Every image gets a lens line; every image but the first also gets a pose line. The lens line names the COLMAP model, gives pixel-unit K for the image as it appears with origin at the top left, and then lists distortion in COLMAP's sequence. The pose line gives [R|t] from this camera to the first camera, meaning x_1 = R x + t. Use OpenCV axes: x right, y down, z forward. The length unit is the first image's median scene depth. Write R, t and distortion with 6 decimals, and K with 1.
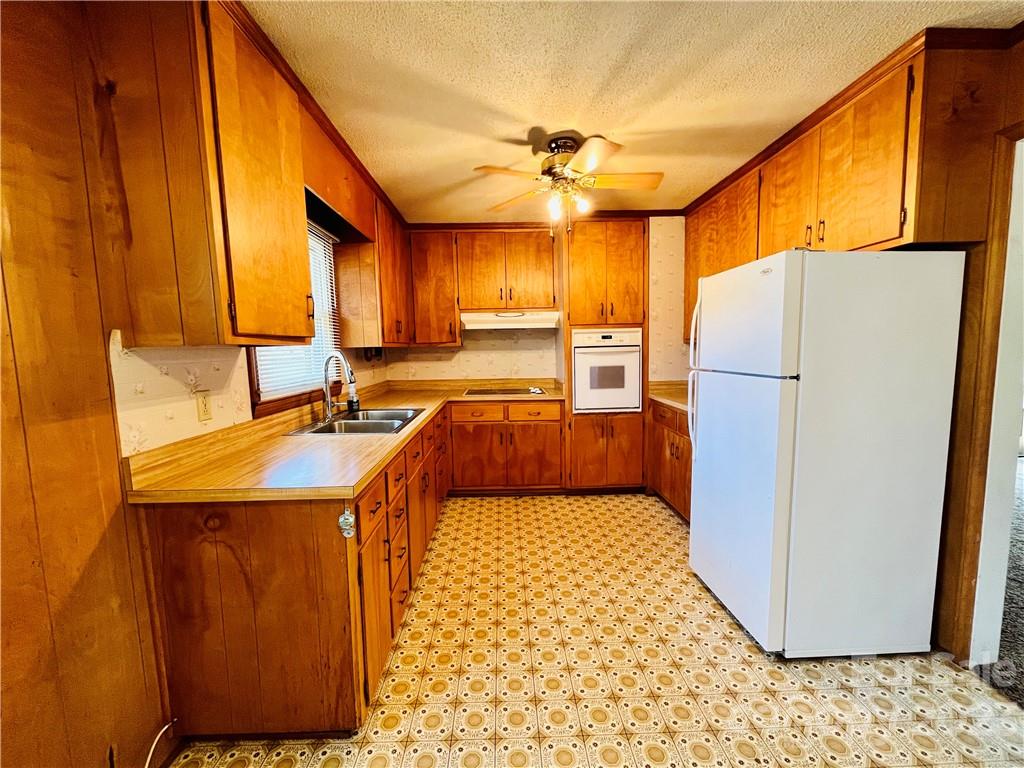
lens RADIAL K [[416.3, 0, 510.3], [0, 416.3, 386.7], [0, 0, 1]] dist [0.000793, 0.000118]
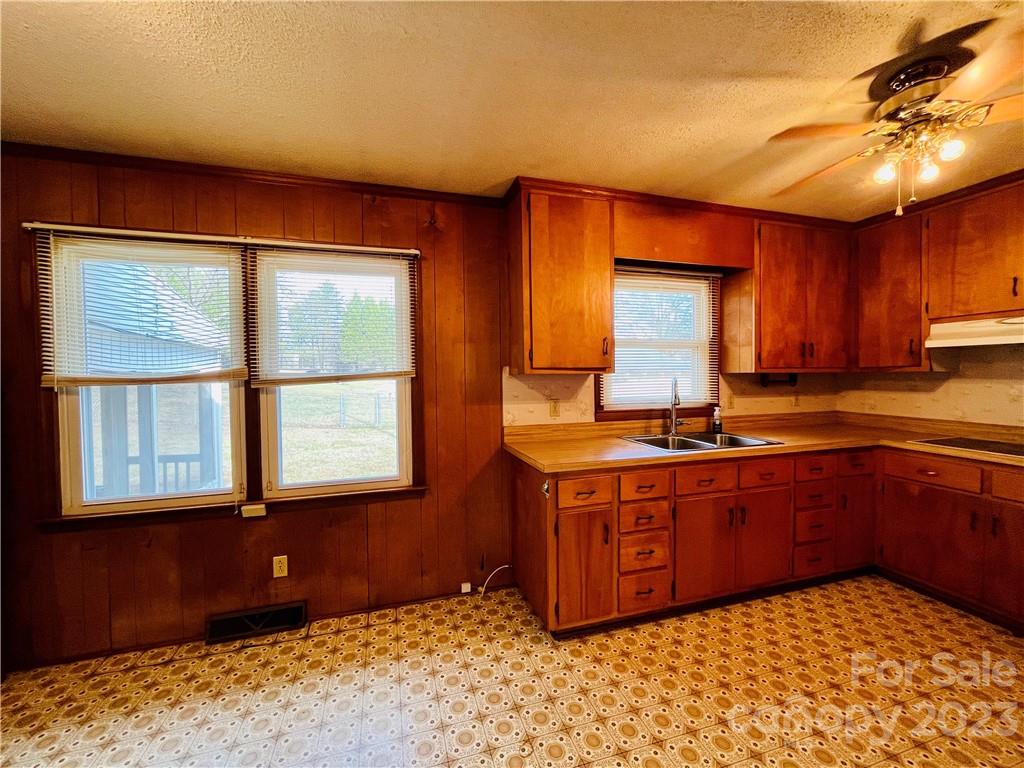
lens RADIAL K [[416.3, 0, 510.3], [0, 416.3, 386.7], [0, 0, 1]] dist [0.000793, 0.000118]
pose [[0.270927, 0.046745, -0.961464, 0.407672], [-0.087760, 0.995860, 0.023688, -0.031262], [0.958591, 0.077960, 0.273907, 0.159223]]
